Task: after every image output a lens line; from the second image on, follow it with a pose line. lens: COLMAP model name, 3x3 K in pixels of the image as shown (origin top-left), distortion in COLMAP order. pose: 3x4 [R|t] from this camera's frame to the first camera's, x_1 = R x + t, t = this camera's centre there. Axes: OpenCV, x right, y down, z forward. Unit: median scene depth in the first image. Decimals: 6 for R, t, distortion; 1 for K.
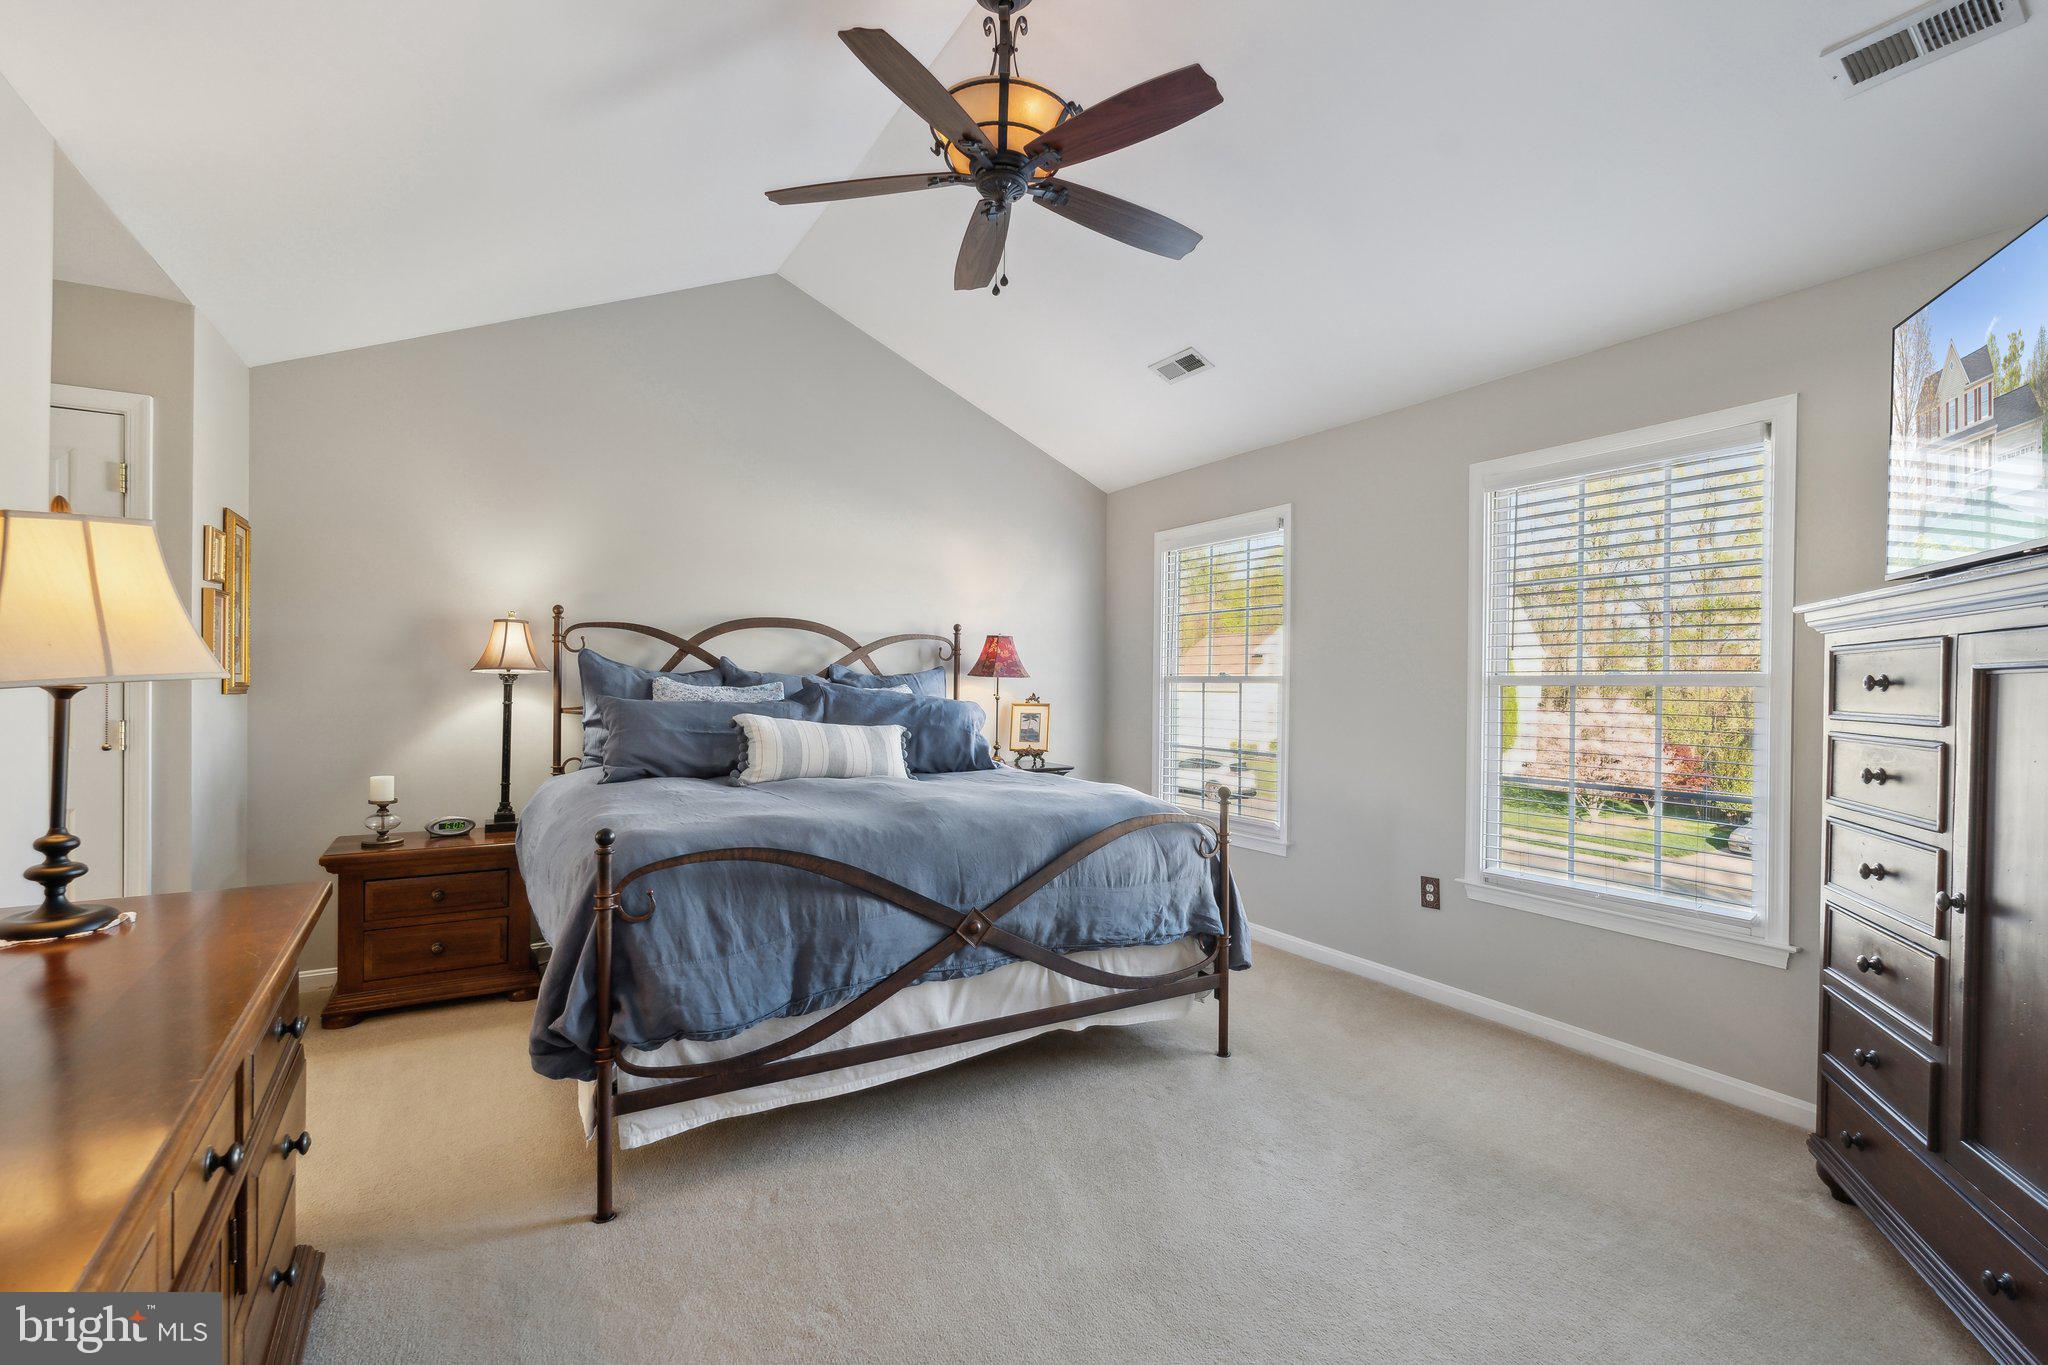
lens RADIAL K [[918.5, 0, 1023.0], [0, 918.5, 655.6], [0, 0, 1]] dist [-0.000965, -0.000799]
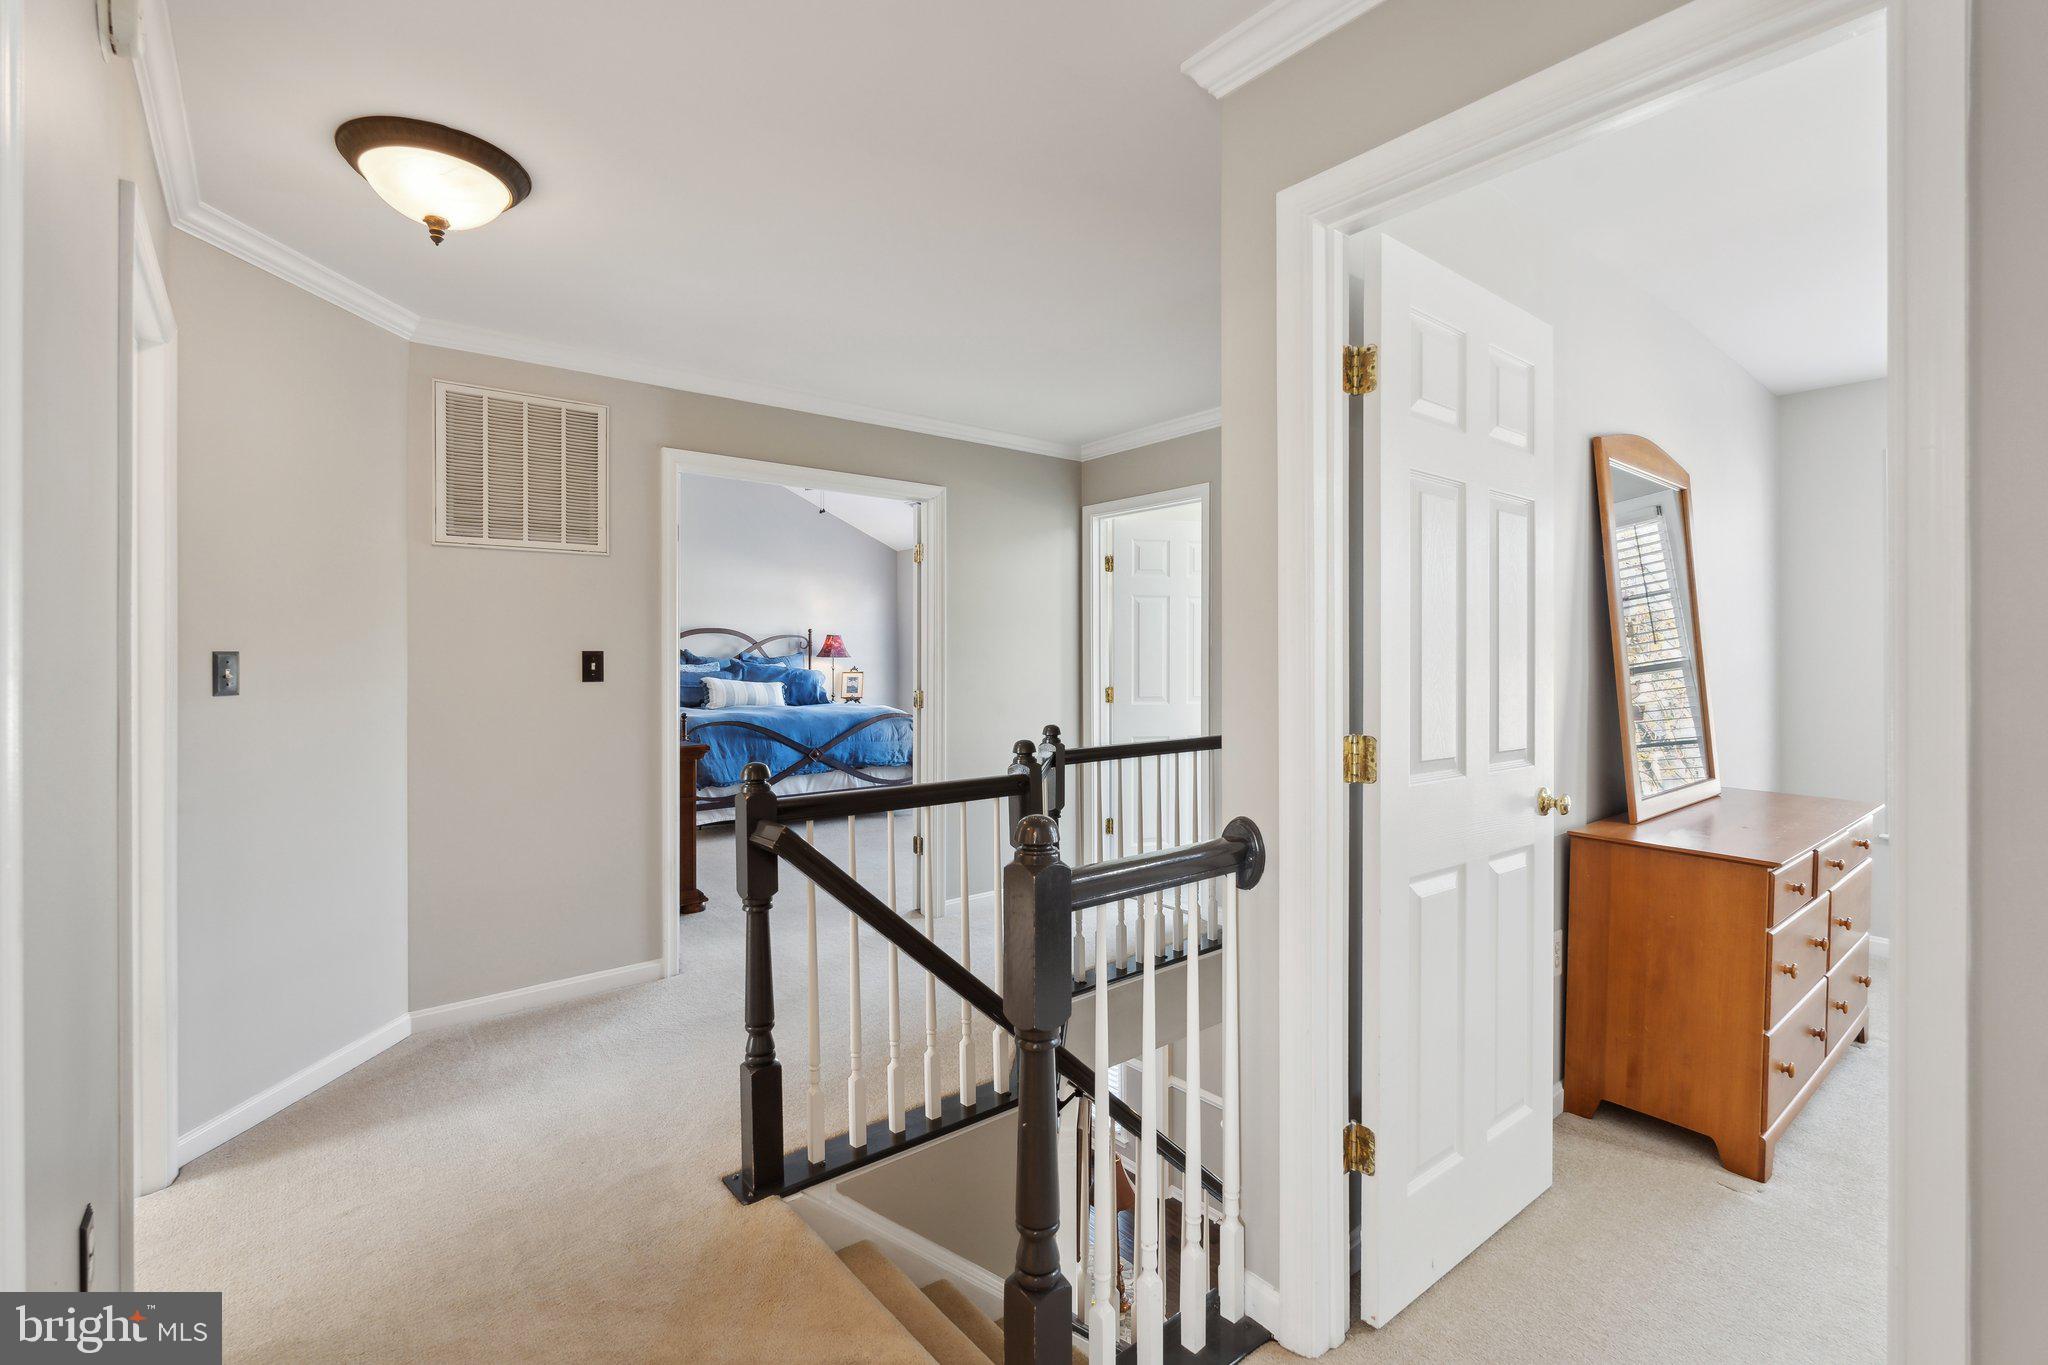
lens RADIAL K [[918.5, 0, 1023.0], [0, 918.5, 655.6], [0, 0, 1]] dist [-0.000965, -0.000799]
pose [[0.988999, -0.014192, 0.147238, 0.096736], [0.010319, 0.999581, 0.027040, -0.032156], [-0.147560, -0.025223, 0.988731, -1.081717]]
